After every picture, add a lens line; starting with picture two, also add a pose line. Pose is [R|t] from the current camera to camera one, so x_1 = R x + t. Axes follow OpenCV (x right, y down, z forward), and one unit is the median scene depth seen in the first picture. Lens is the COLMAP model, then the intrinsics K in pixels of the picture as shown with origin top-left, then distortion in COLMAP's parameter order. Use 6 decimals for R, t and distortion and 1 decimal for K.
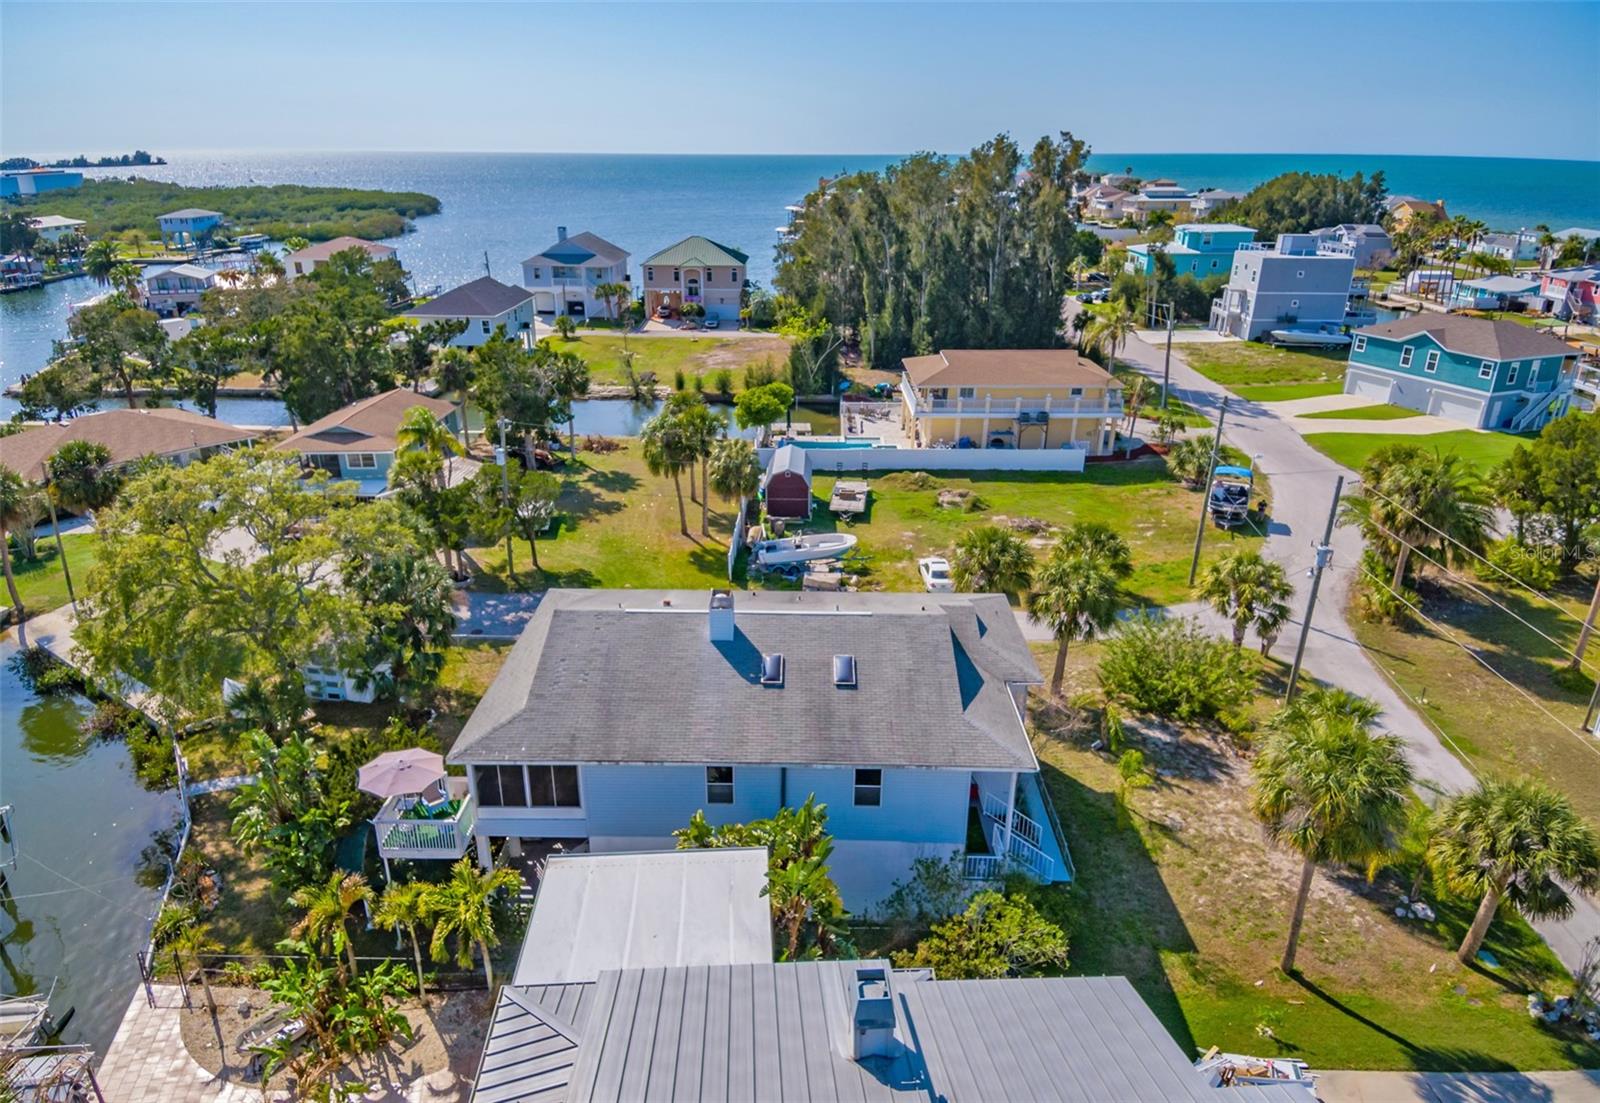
lens RADIAL K [[957.8, 0, 780.9], [0, 957.8, 550.7], [0, 0, 1]] dist [0.077889, -0.089064]
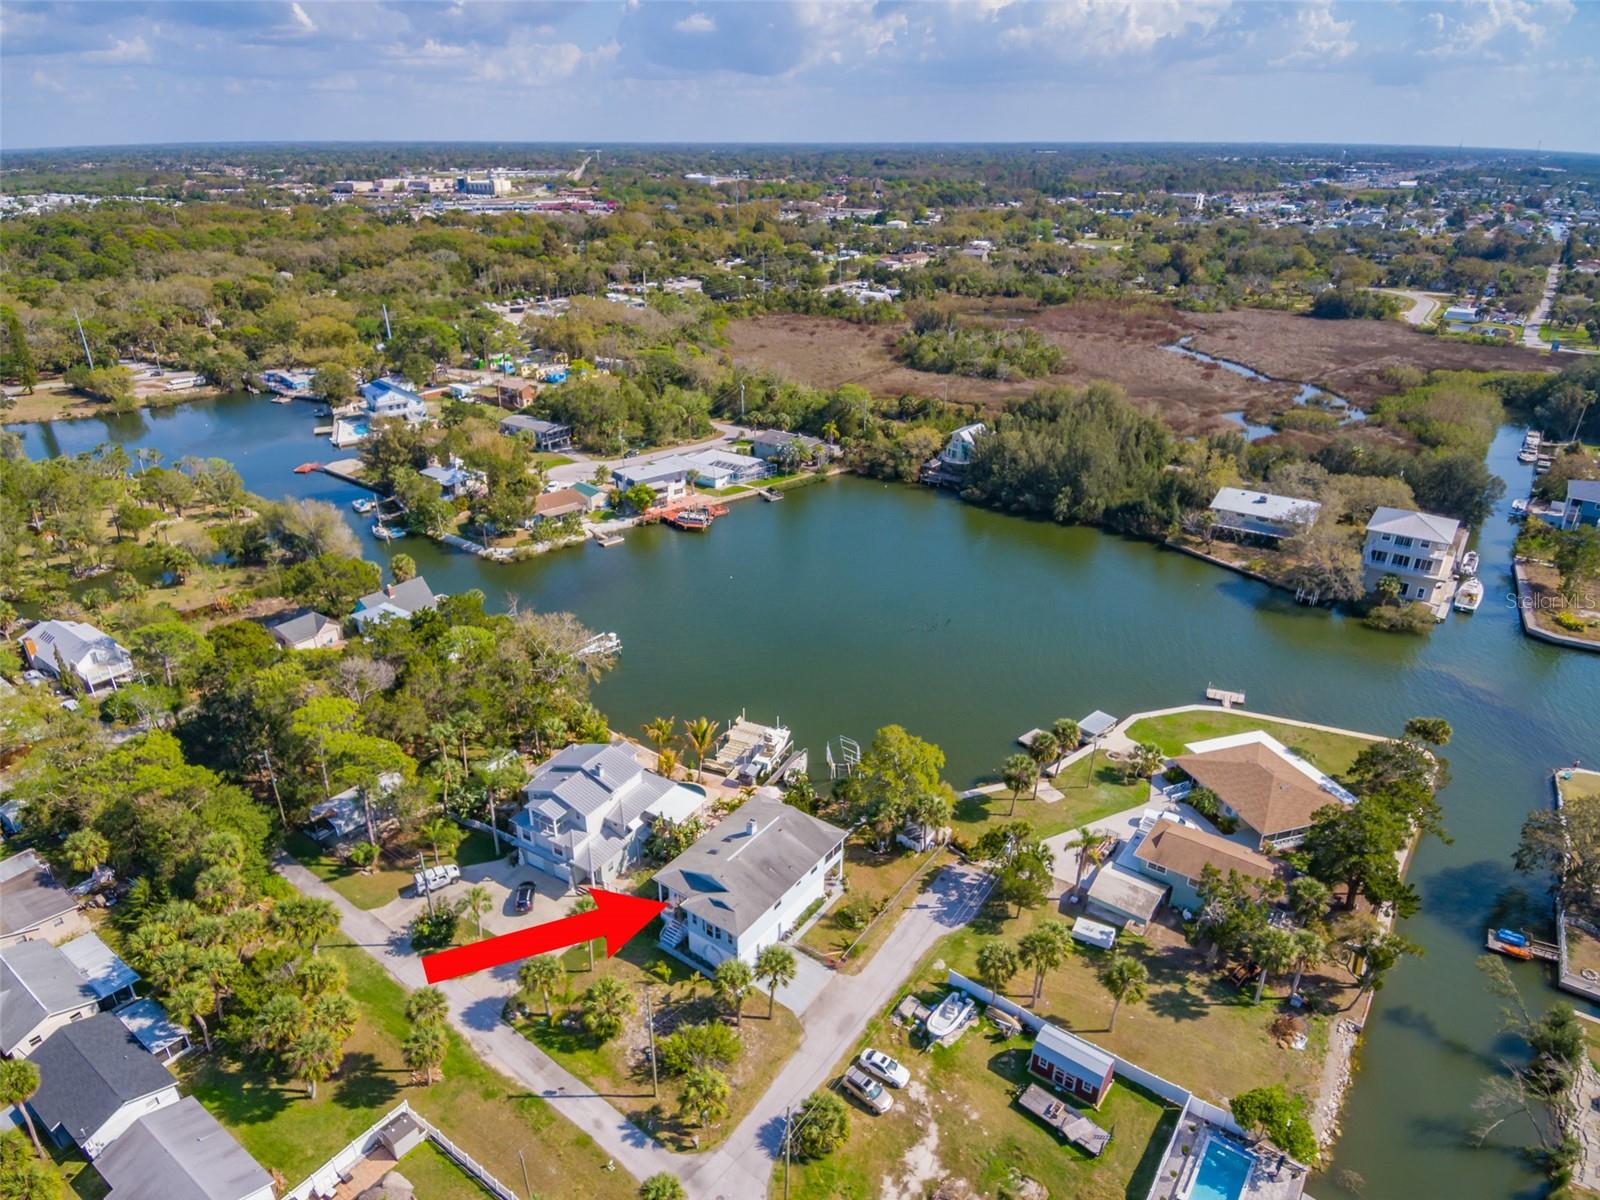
lens RADIAL K [[969.9, 0, 780.4], [0, 969.9, 637.3], [0, 0, 1]] dist [0.088489, -0.102911]
pose [[-0.569811, 0.366233, -0.735656, 0.848922], [-0.315368, 0.729204, 0.607293, -0.999656], [0.758854, 0.578044, -0.300010, 0.719477]]
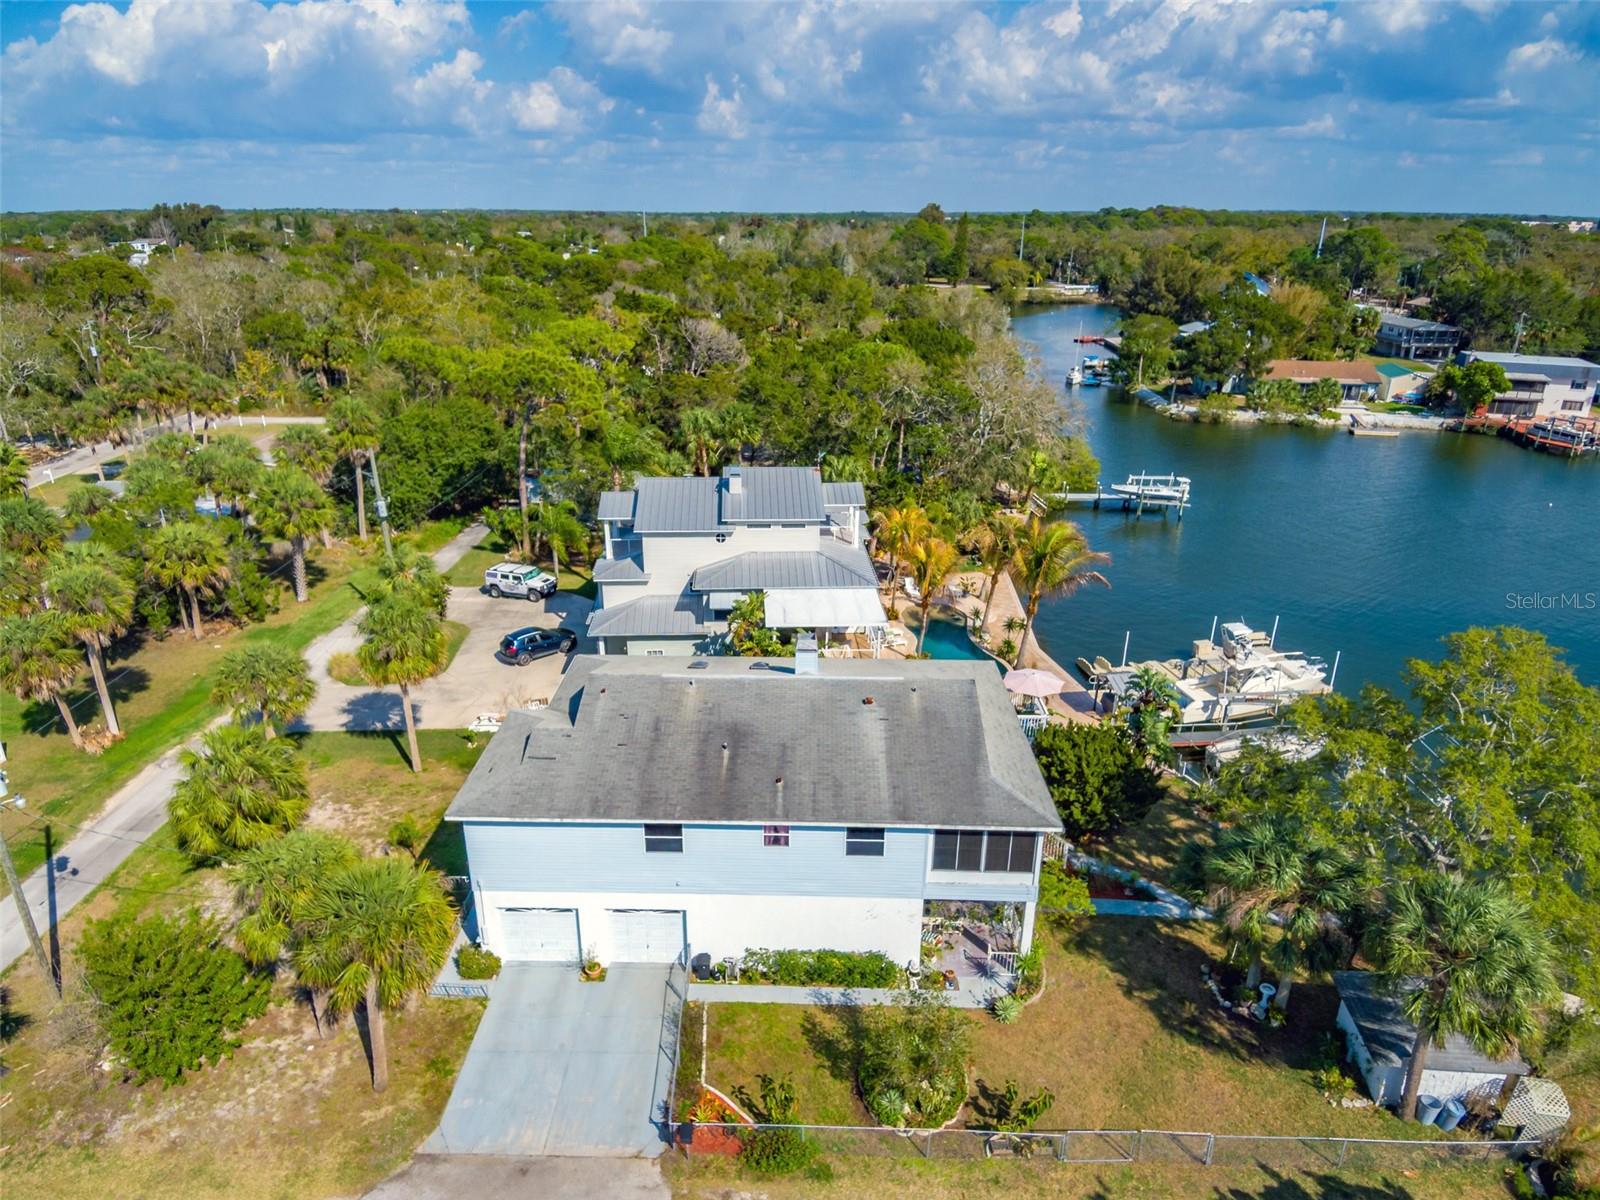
lens RADIAL K [[977.1, 0, 780.0], [0, 977.1, 640.8], [0, 0, 1]] dist [0.085969, -0.097808]
pose [[-0.999986, -0.005174, 0.001001, -0.015139], [-0.002890, 0.697264, 0.716808, -0.318668], [-0.004406, 0.716796, -0.697269, 0.763073]]
